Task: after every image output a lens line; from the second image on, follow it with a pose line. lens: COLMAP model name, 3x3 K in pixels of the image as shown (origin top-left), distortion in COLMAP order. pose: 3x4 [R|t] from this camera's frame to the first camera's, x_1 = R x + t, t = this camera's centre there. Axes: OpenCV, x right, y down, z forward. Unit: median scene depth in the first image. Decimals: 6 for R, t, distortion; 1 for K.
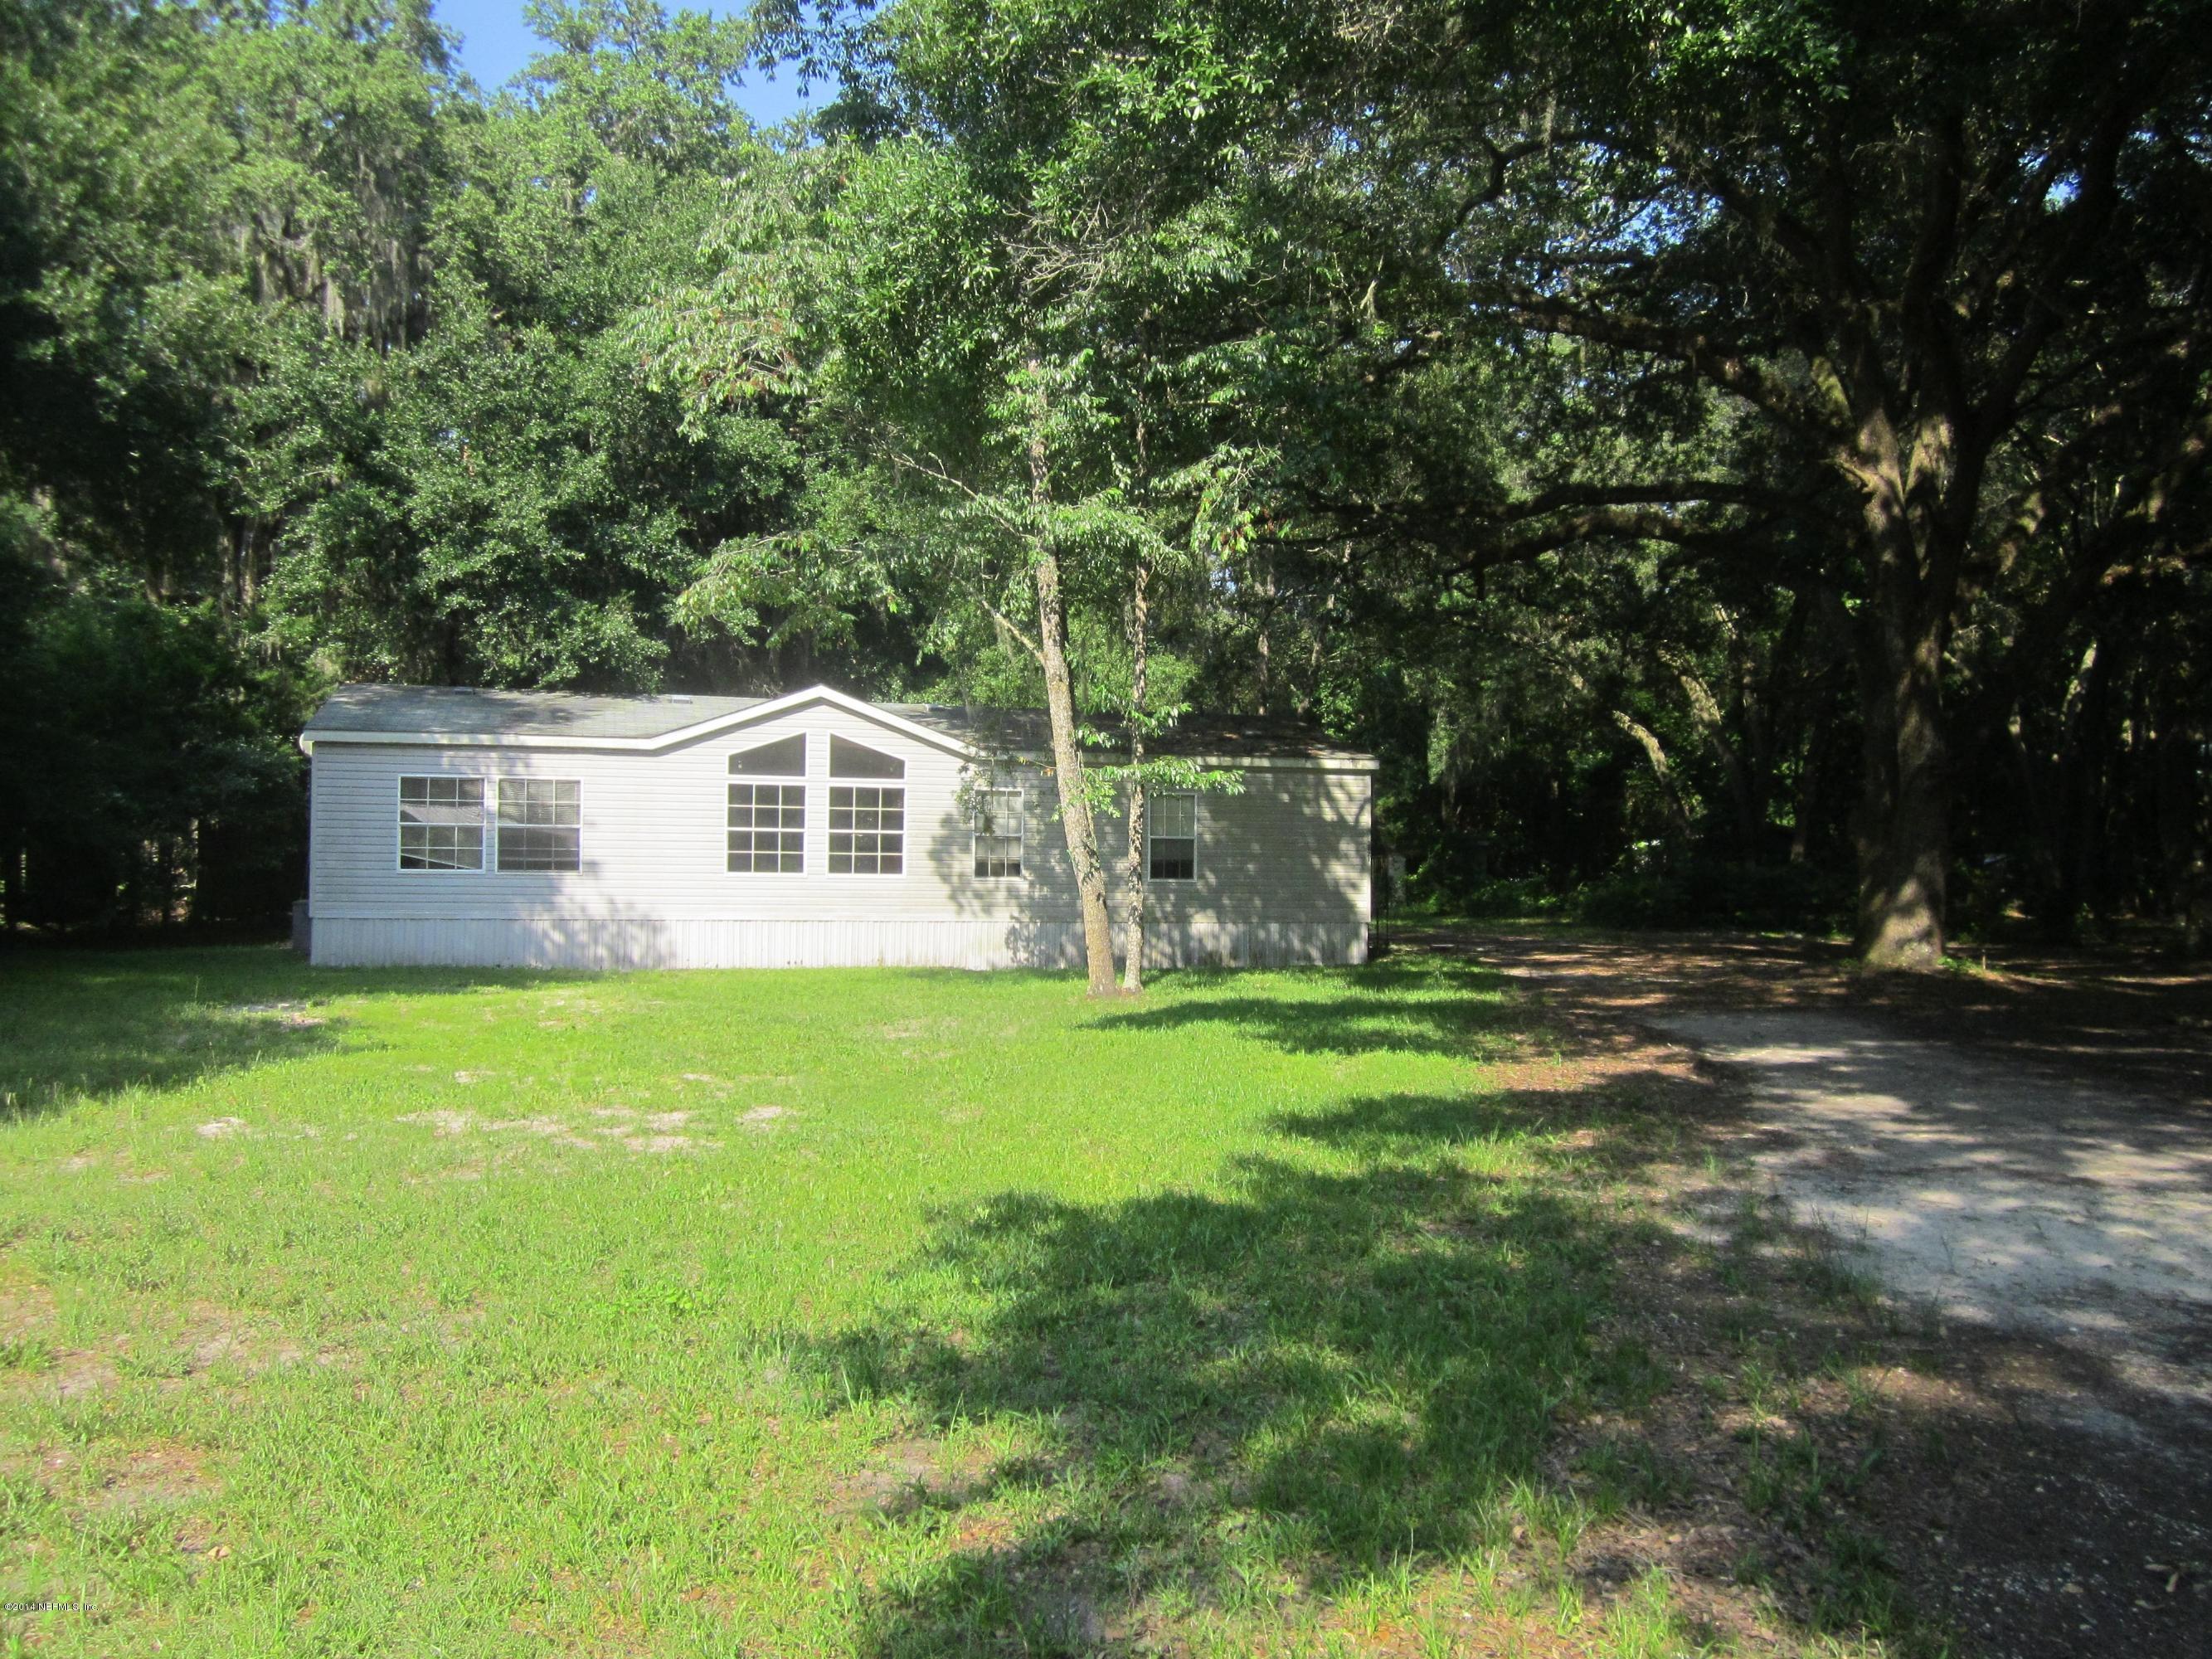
lens RADIAL K [[1836.2, 0, 1106.0], [0, 1836.2, 829.5], [0, 0, 1]] dist [-0.028632, -0.002103]
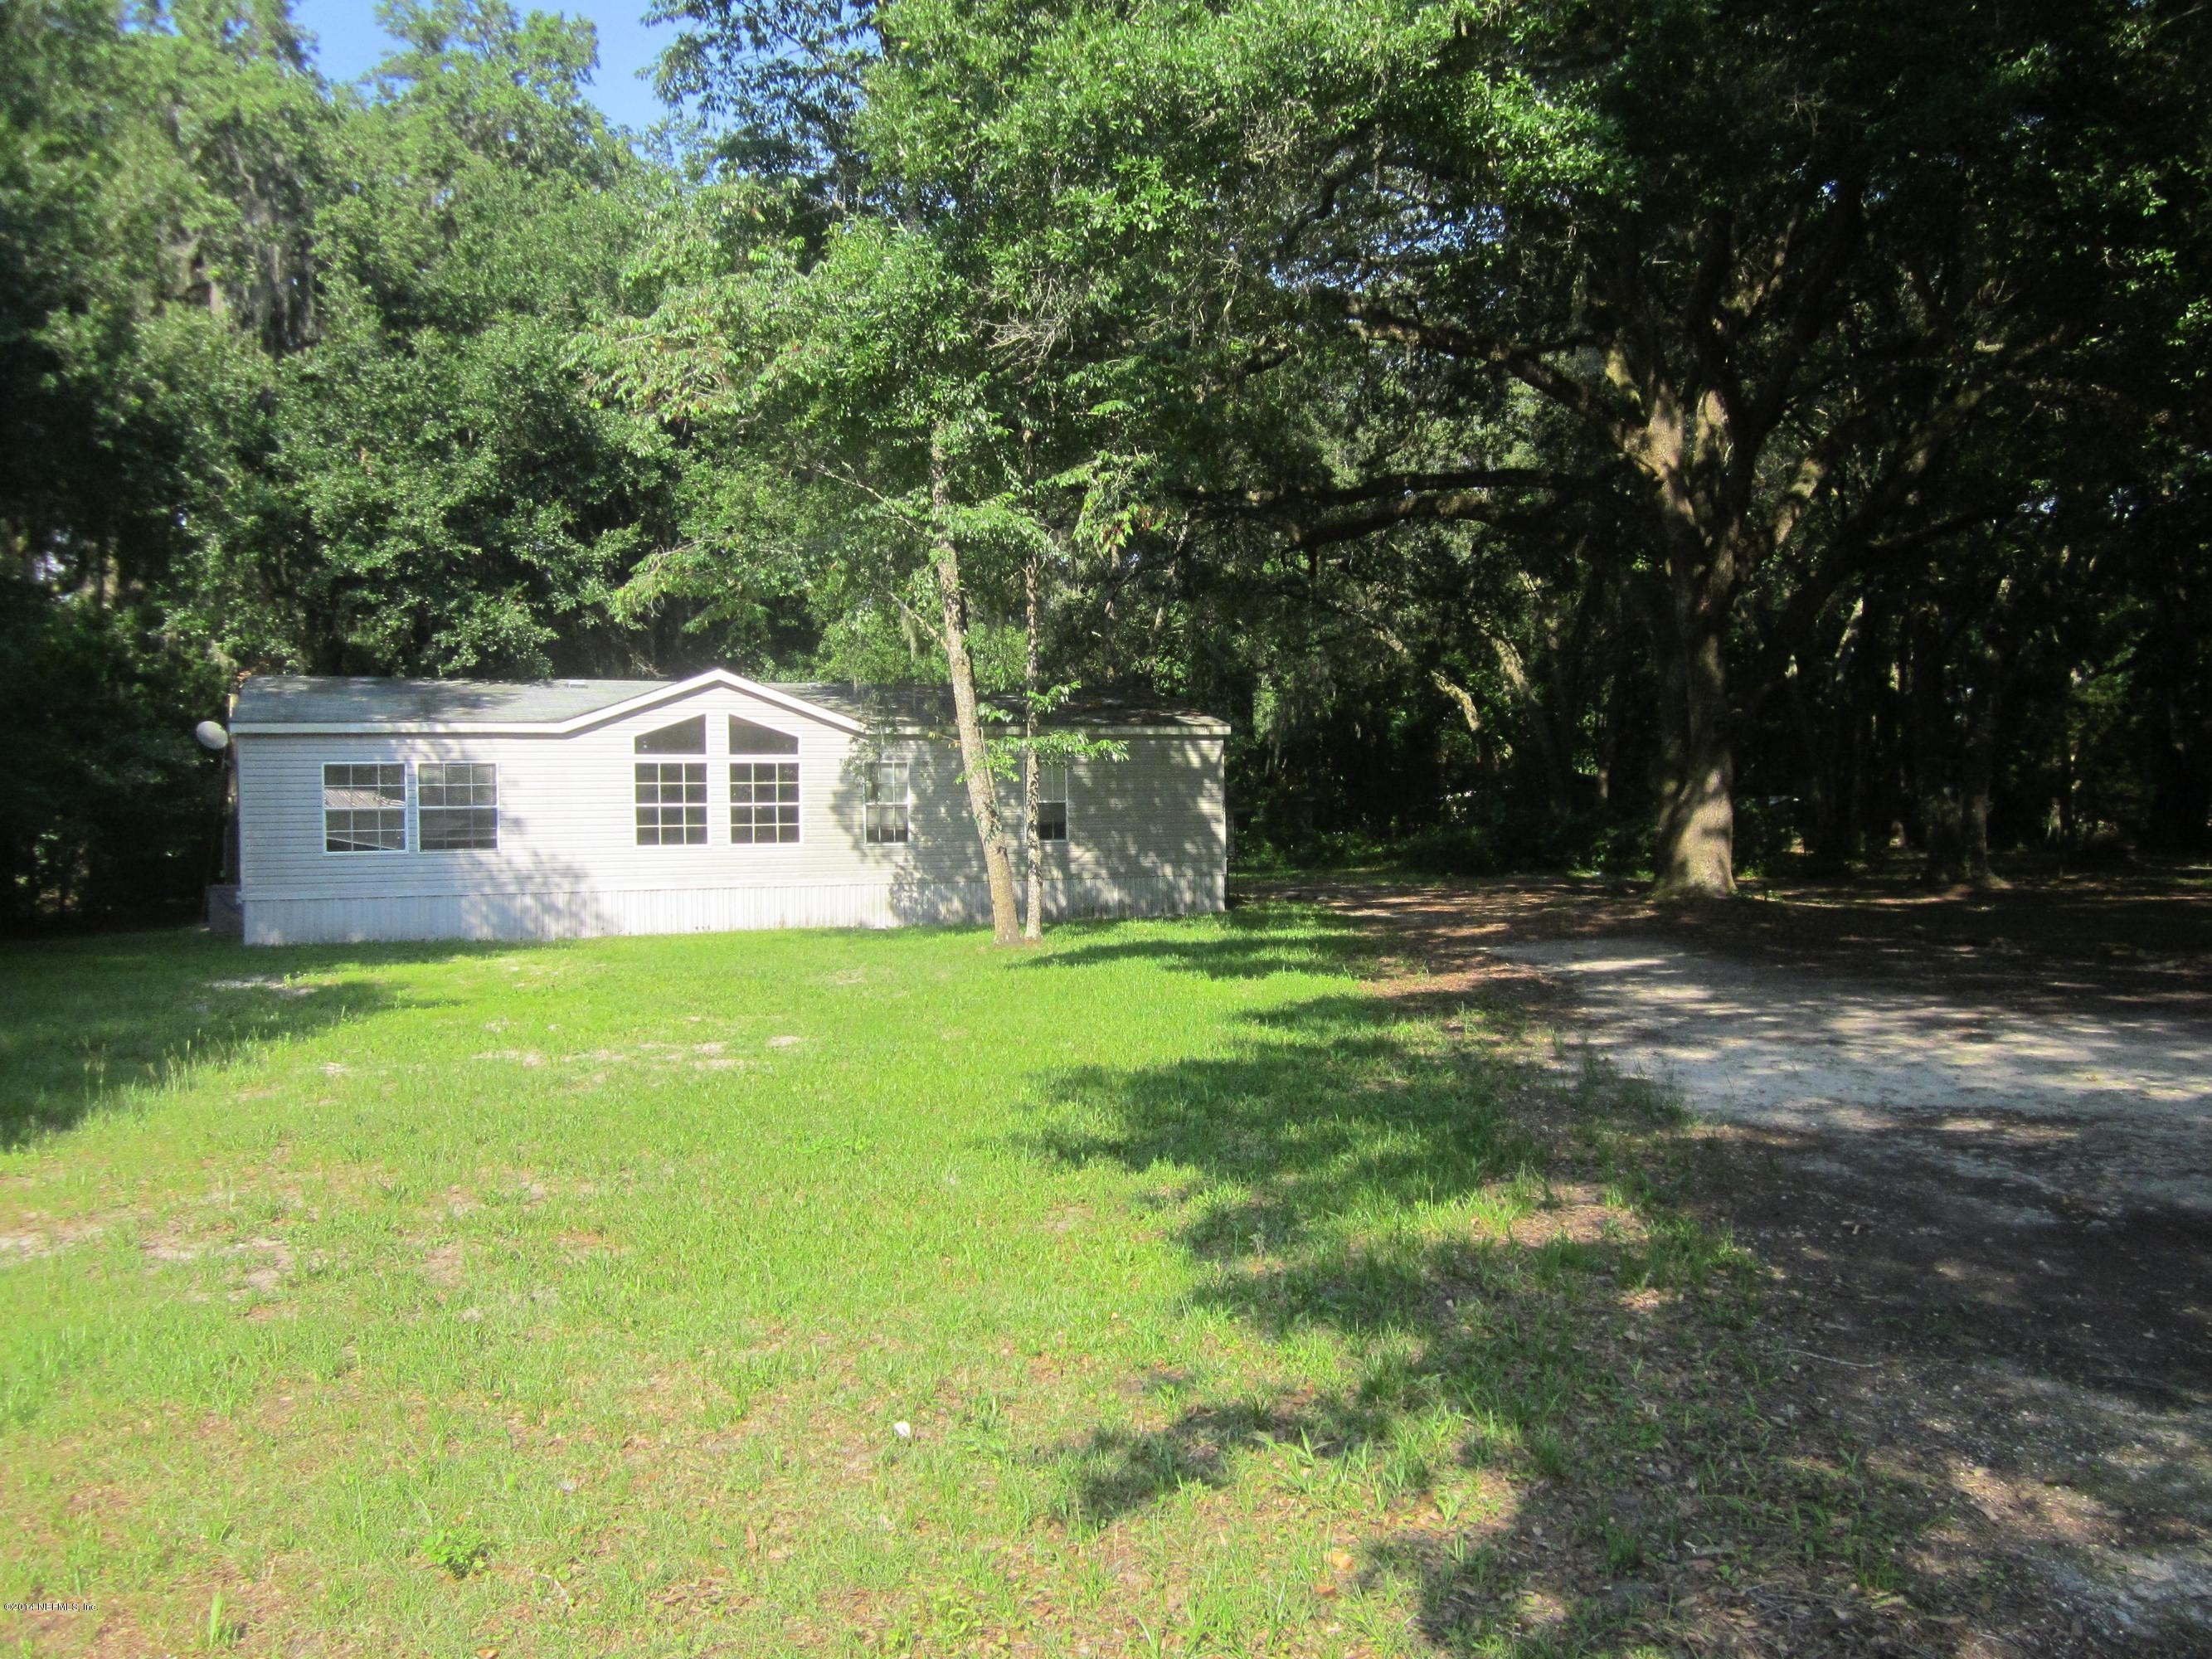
lens RADIAL K [[1817.0, 0, 1106.0], [0, 1817.0, 829.5], [0, 0, 1]] dist [-0.015972, -0.002072]
pose [[0.994707, -0.029761, 0.098351, -0.036784], [0.027805, 0.999389, 0.021200, -0.001032], [-0.098922, -0.018353, 0.994926, -0.080099]]
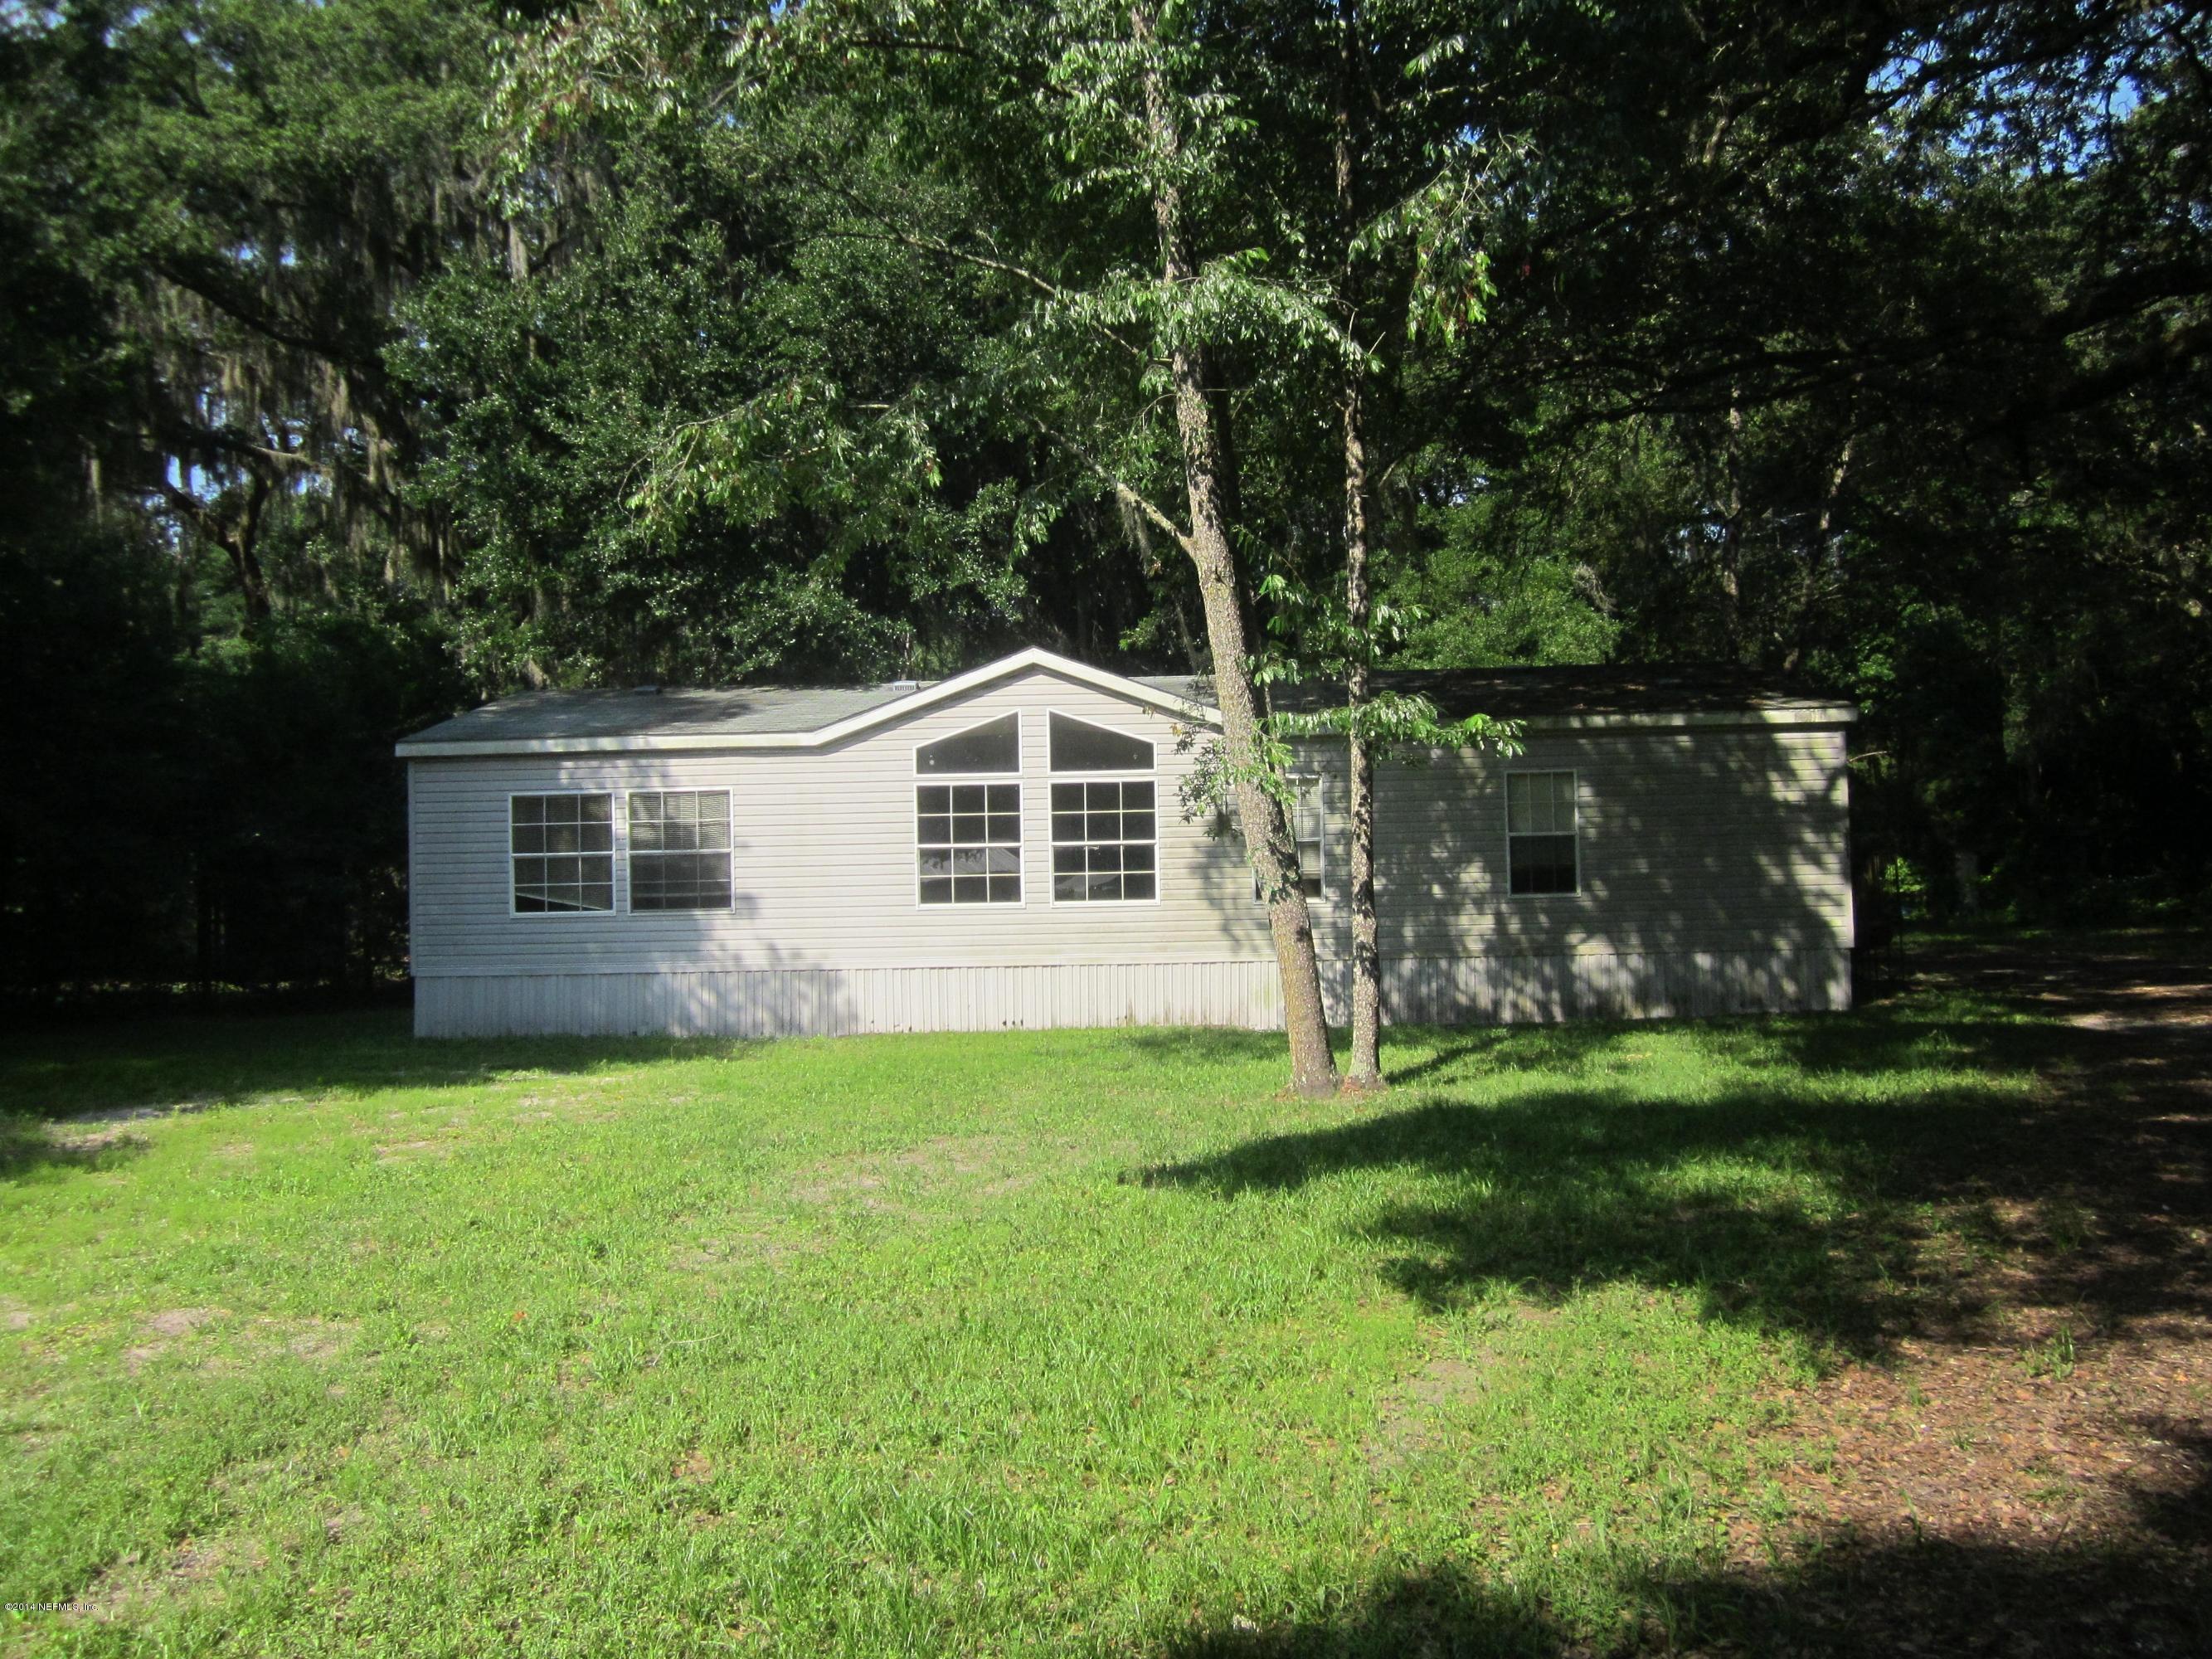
lens RADIAL K [[1836.2, 0, 1106.0], [0, 1836.2, 829.5], [0, 0, 1]] dist [-0.028632, -0.002103]
pose [[0.954612, -0.043119, -0.294714, 0.087524], [0.039417, 0.999052, -0.018495, 0.009488], [0.295232, 0.006039, 0.955407, 0.296473]]
